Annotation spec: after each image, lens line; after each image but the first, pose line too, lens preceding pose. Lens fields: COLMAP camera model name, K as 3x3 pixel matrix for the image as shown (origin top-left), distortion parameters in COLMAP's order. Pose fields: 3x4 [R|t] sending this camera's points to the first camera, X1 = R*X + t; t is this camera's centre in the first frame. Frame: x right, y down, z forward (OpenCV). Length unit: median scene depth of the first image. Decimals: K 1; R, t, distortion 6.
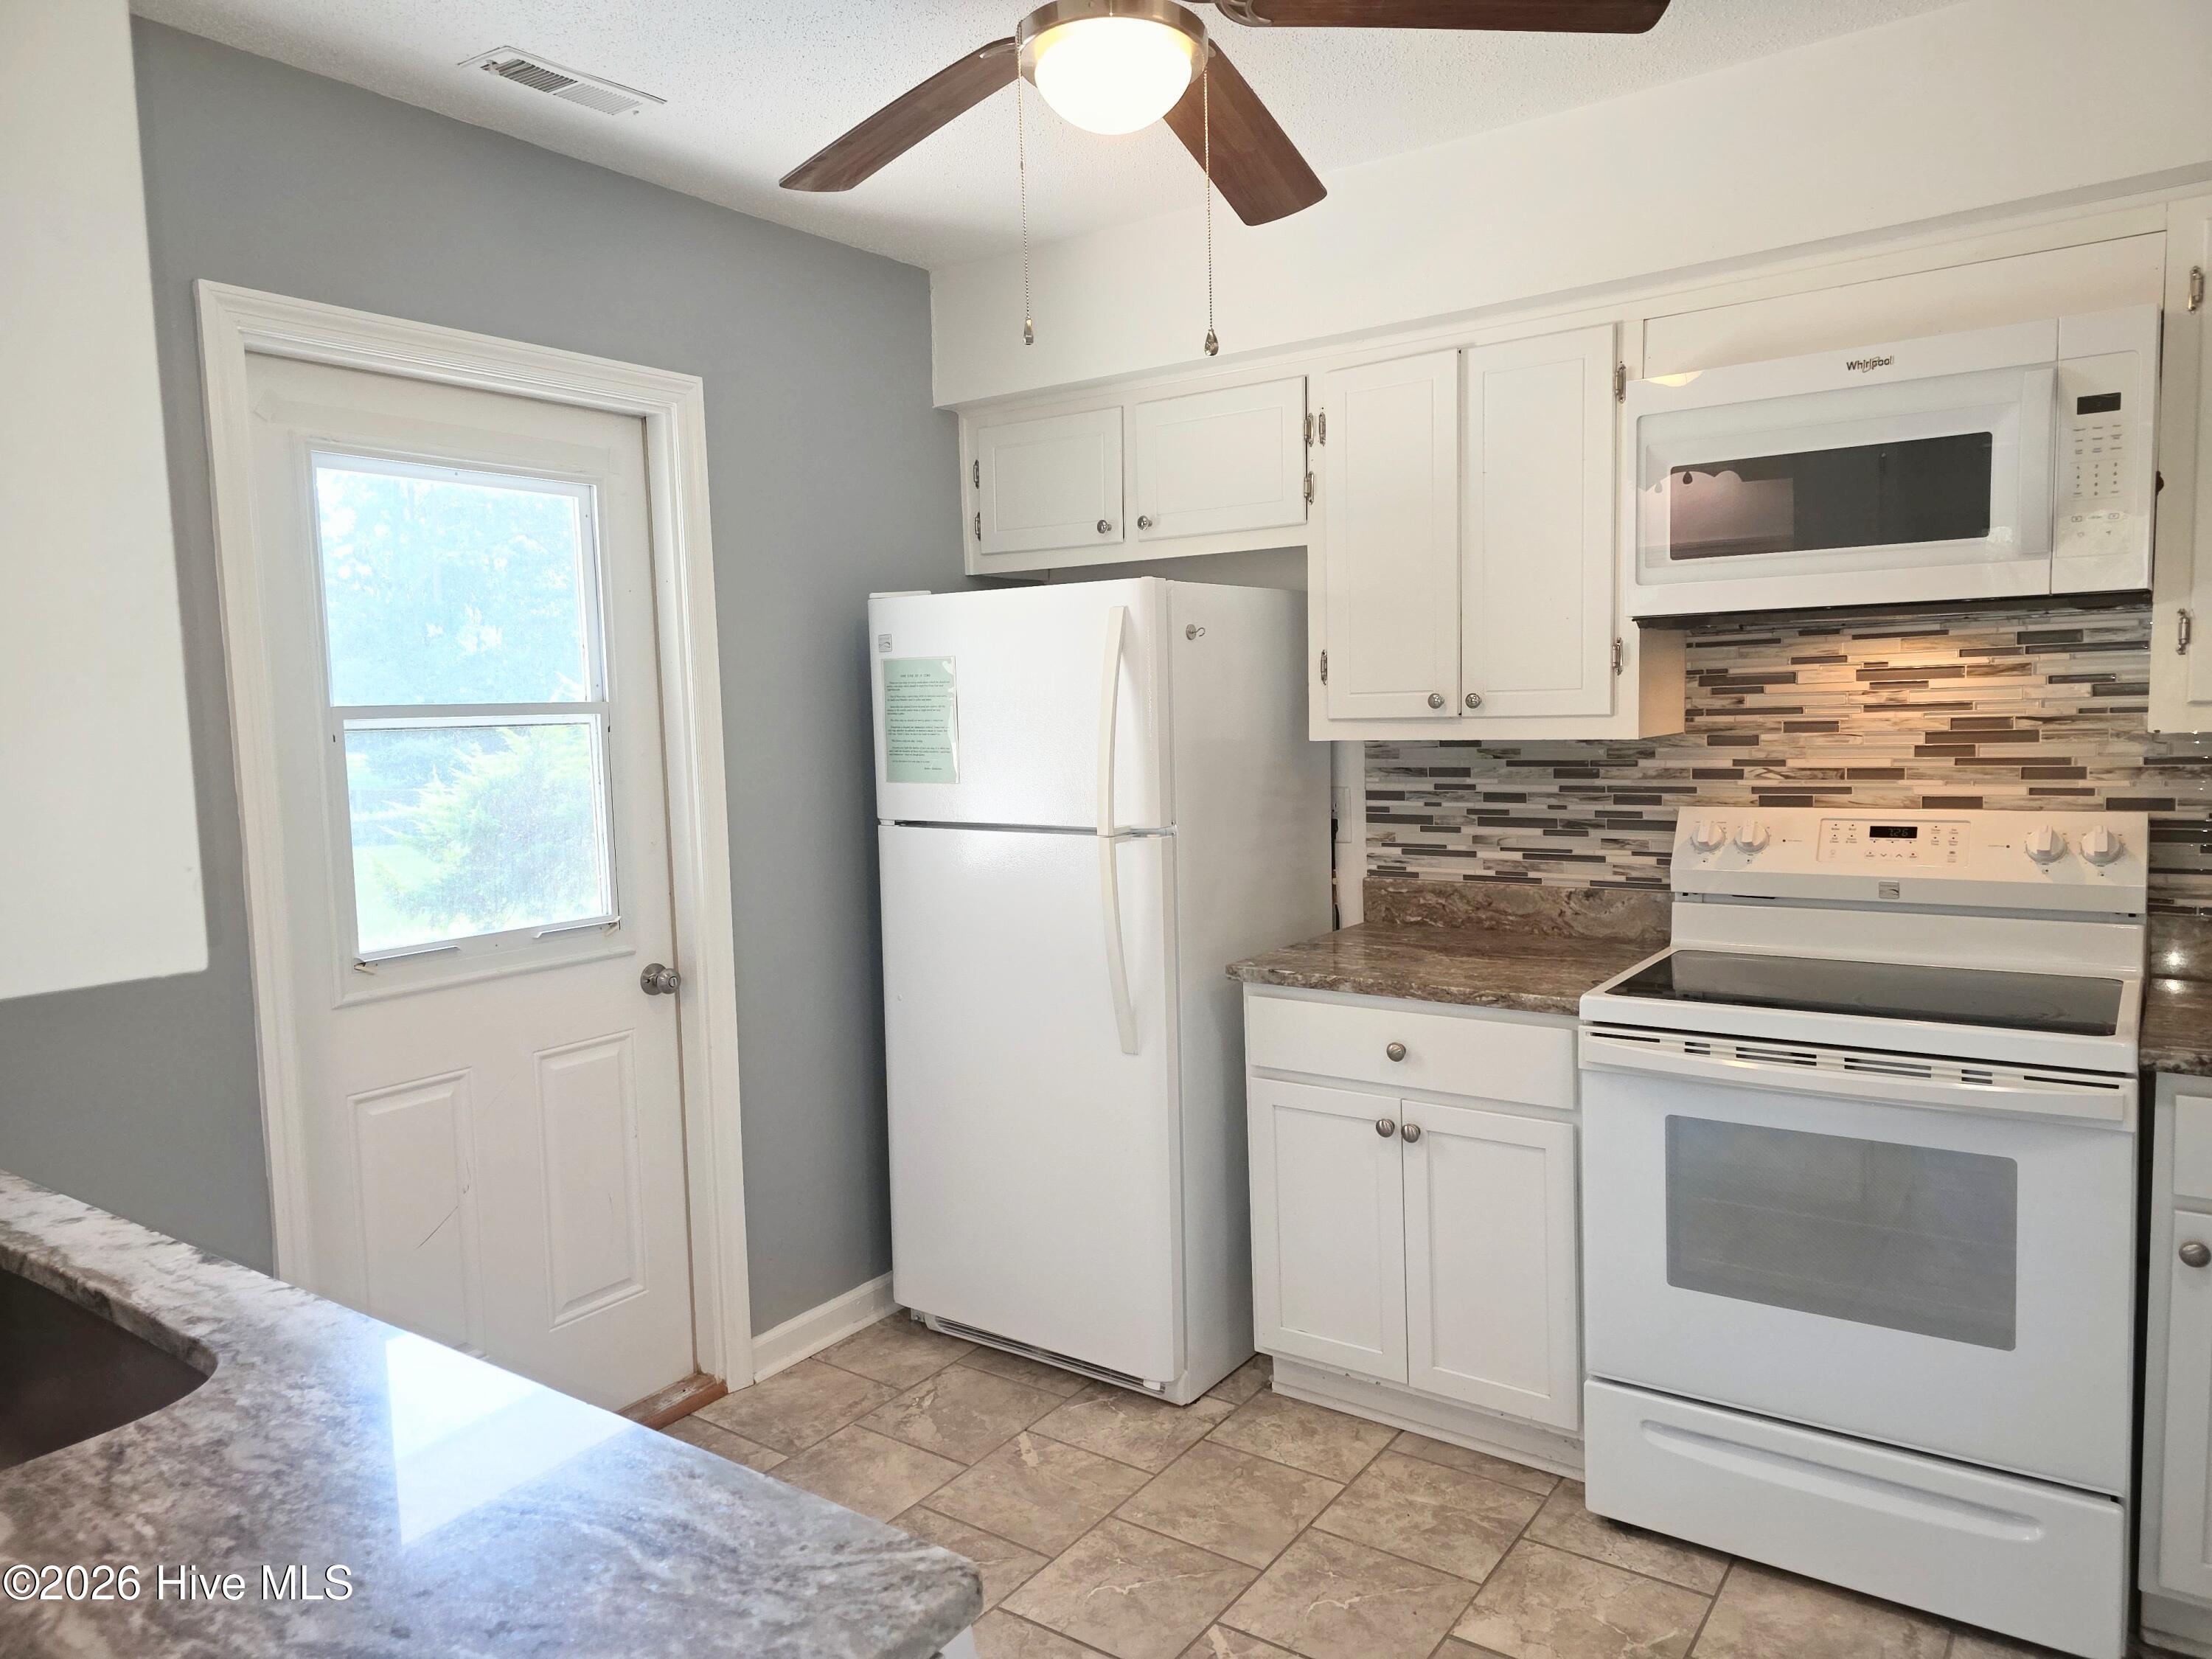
lens RADIAL K [[1484.7, 0, 1106.3], [0, 1484.7, 820.2], [0, 0, 1]] dist [0.055159, -0.054728]
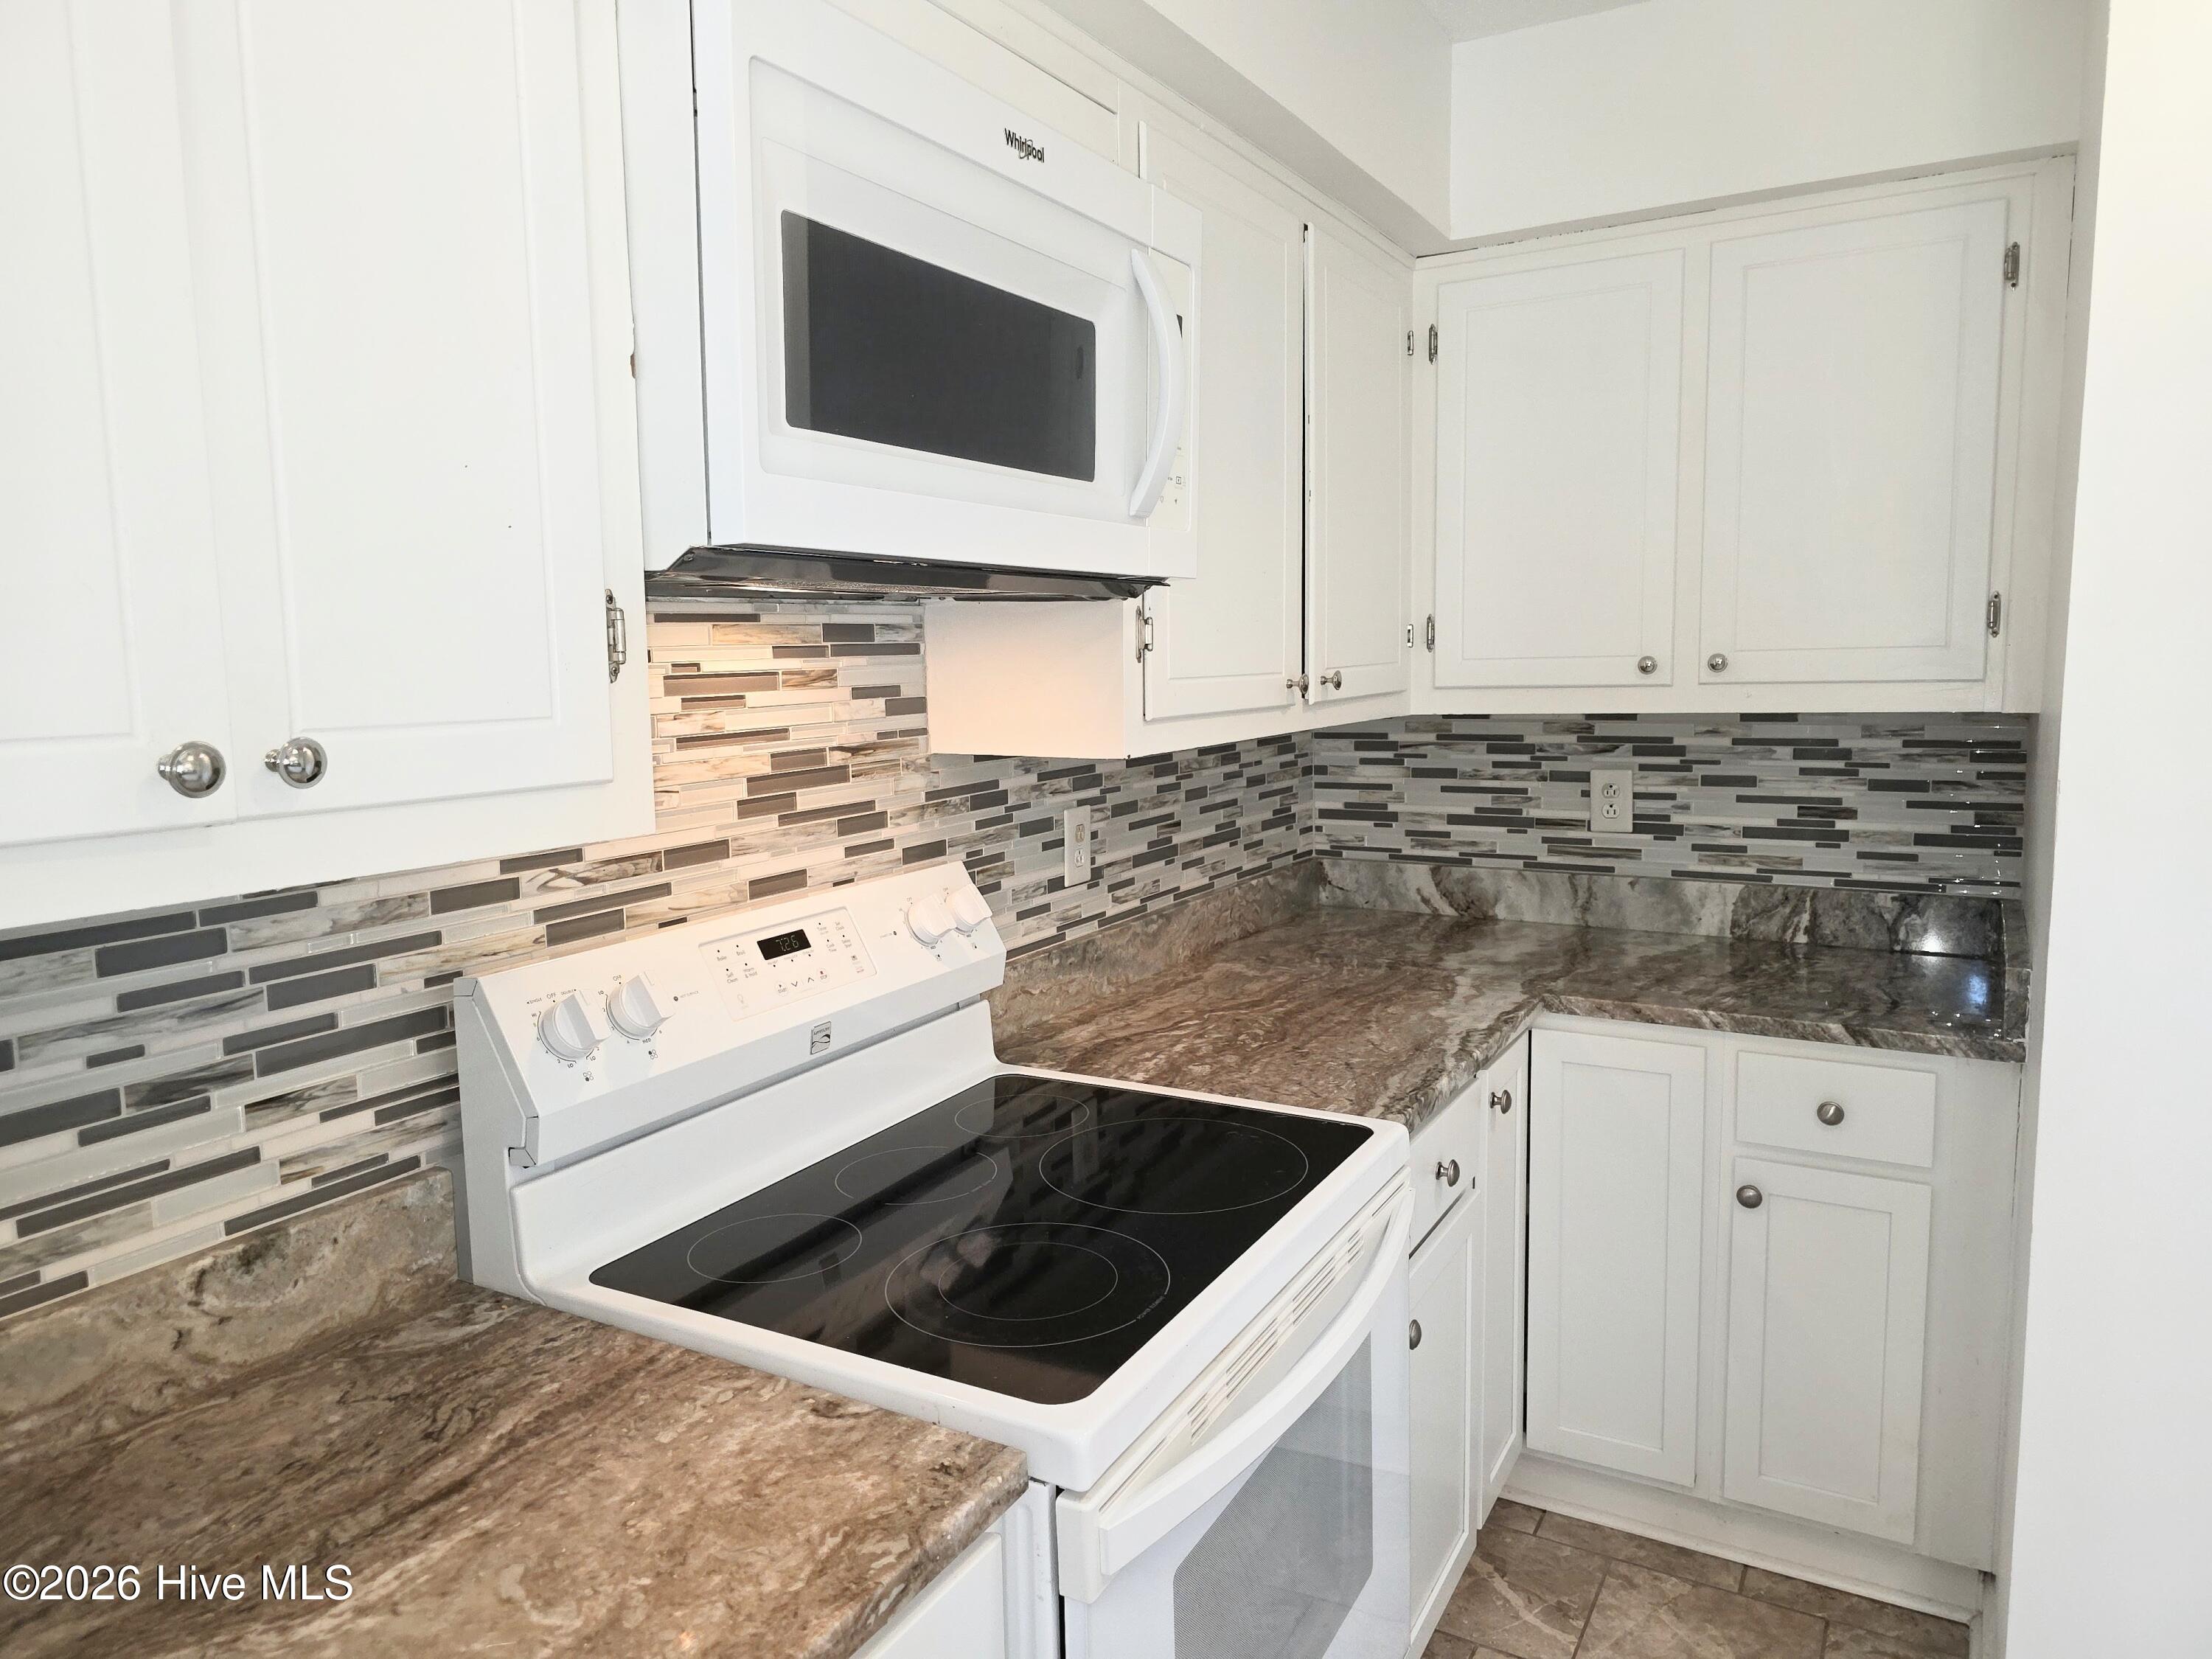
lens RADIAL K [[1463.5, 0, 1127.7], [0, 1463.5, 830.2], [0, 0, 1]] dist [0.069853, -0.064770]
pose [[-0.102366, -0.096596, 0.990046, -0.074680], [0.095288, 0.989745, 0.106418, -0.087318], [-0.990172, 0.105233, -0.092111, 0.905864]]
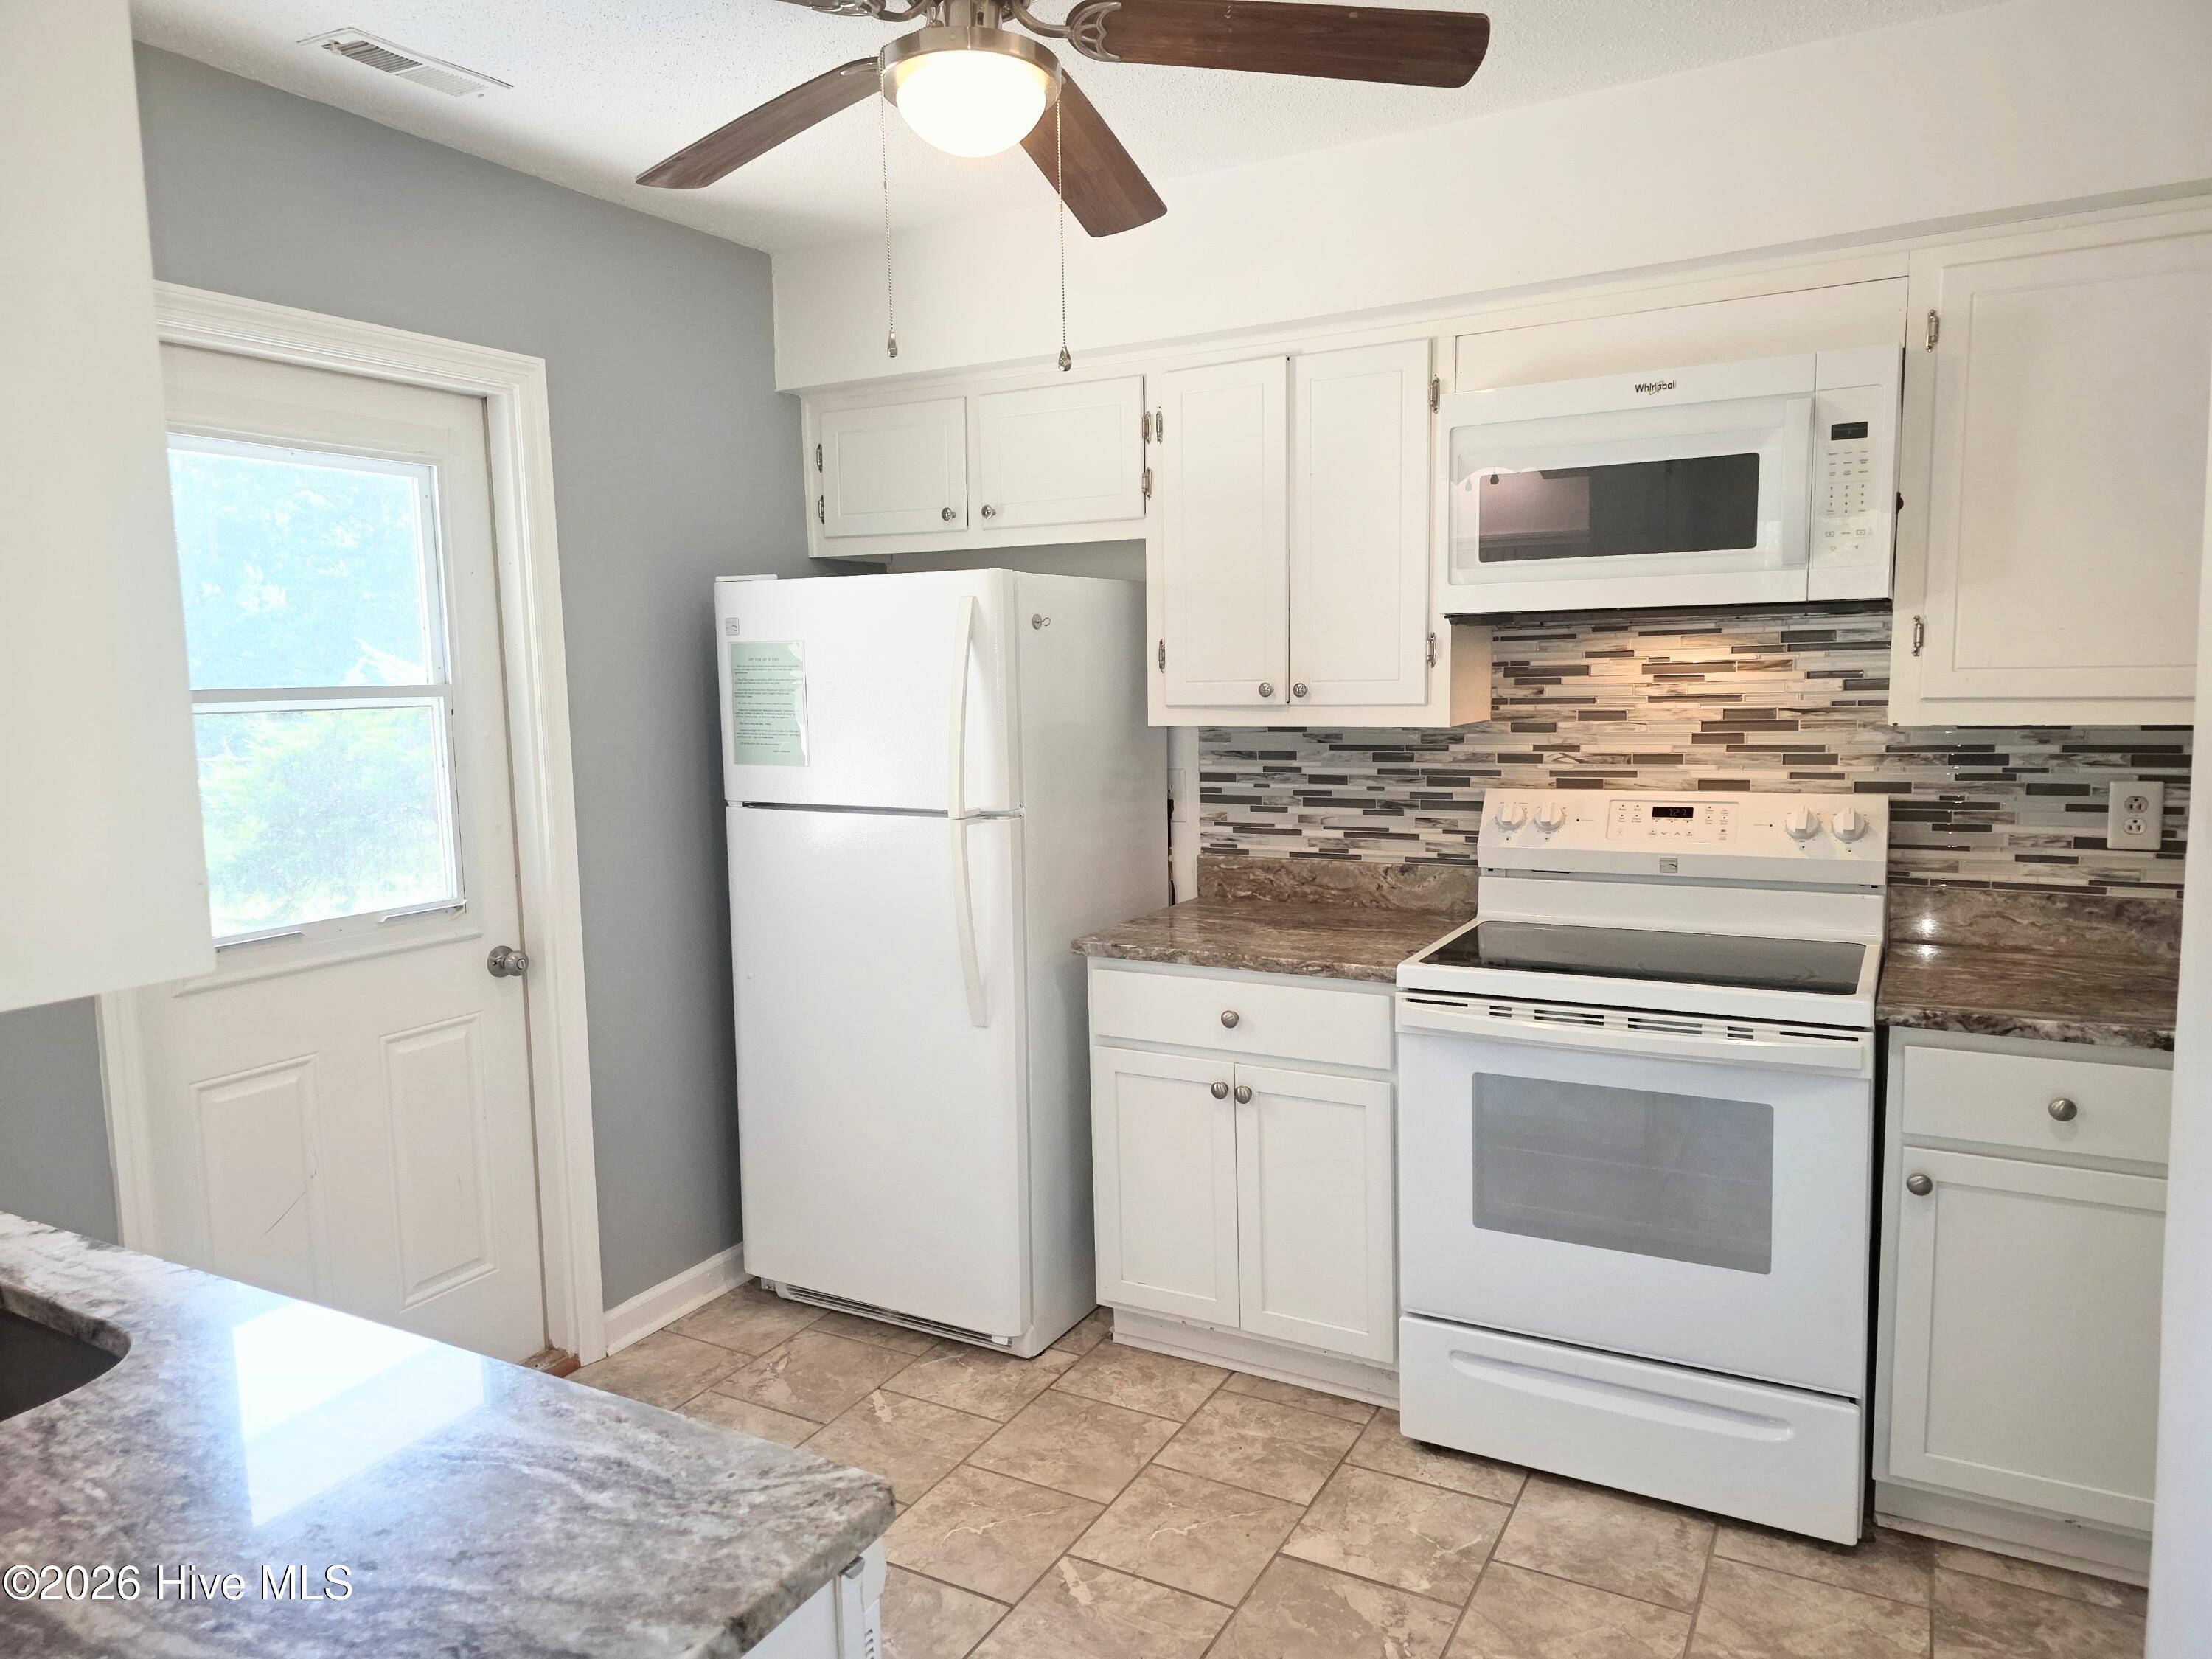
lens RADIAL K [[1481.0, 0, 1094.3], [0, 1481.0, 822.1], [0, 0, 1]] dist [0.063889, -0.064072]
pose [[0.994030, -0.003326, 0.109055, -0.016931], [0.001023, 0.999775, 0.021169, -0.008476], [-0.109101, -0.020931, 0.993810, -0.042224]]
